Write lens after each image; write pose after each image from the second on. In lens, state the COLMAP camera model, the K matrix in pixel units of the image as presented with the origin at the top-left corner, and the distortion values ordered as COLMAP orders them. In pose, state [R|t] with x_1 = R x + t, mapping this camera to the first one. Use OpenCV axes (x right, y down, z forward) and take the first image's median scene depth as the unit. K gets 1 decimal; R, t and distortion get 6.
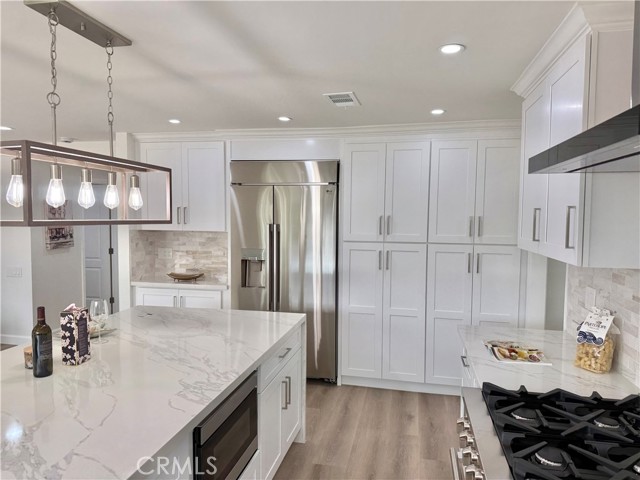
lens RADIAL K [[455.9, 0, 318.8], [0, 455.9, 242.8], [0, 0, 1]] dist [0.005719, -0.003234]
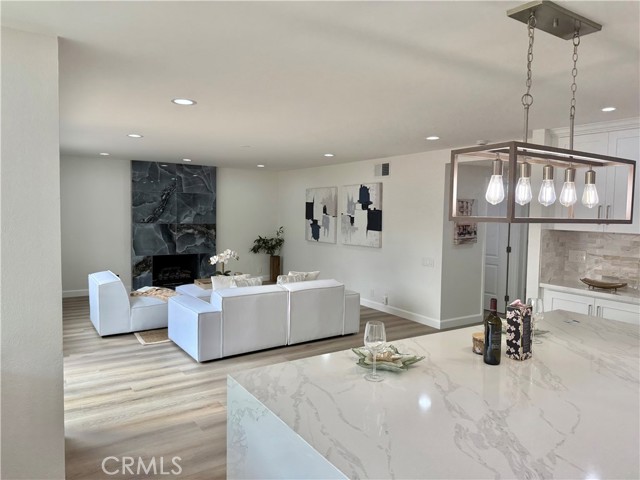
lens RADIAL K [[459.9, 0, 321.4], [0, 459.9, 236.4], [0, 0, 1]] dist [0.000412, -0.002300]
pose [[0.699948, 0.047203, -0.712632, -0.119680], [-0.055820, 0.998377, 0.011304, 0.005386], [0.712009, 0.031866, 0.701447, -0.039276]]
